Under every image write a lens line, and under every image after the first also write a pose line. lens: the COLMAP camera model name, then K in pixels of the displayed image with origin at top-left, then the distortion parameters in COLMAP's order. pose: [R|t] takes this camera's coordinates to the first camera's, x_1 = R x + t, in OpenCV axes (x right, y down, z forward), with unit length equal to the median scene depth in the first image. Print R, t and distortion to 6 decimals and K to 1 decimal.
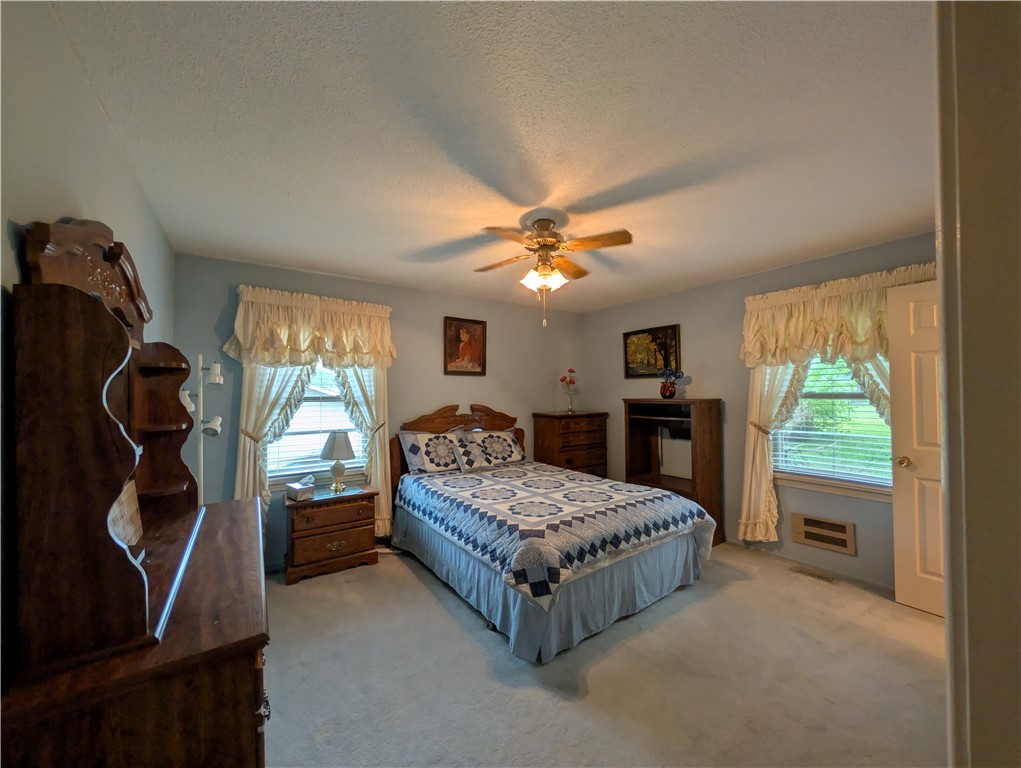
lens RADIAL K [[386.0, 0, 509.3], [0, 386.0, 386.7], [0, 0, 1]] dist [-0.000075, 0.000240]
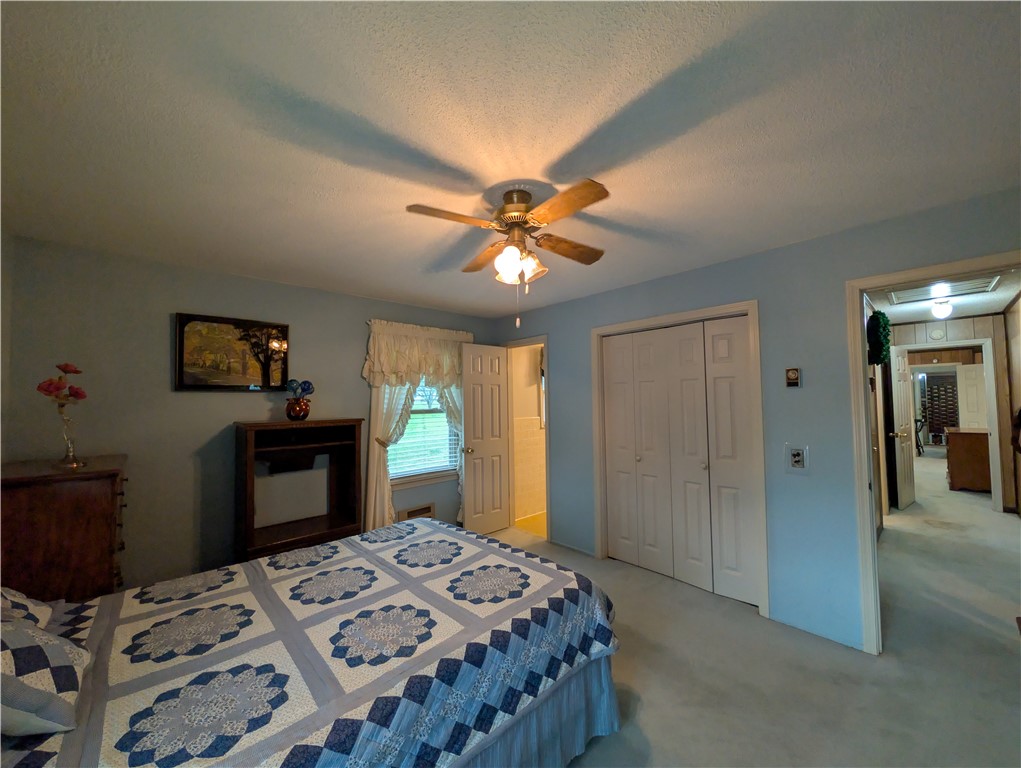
lens RADIAL K [[386.0, 0, 509.3], [0, 386.0, 386.7], [0, 0, 1]] dist [-0.000075, 0.000240]
pose [[-0.140875, 0.045462, 0.988983, -0.511031], [0.001369, 0.998953, -0.045725, -0.000393], [-0.990026, -0.005088, -0.140790, 0.859273]]
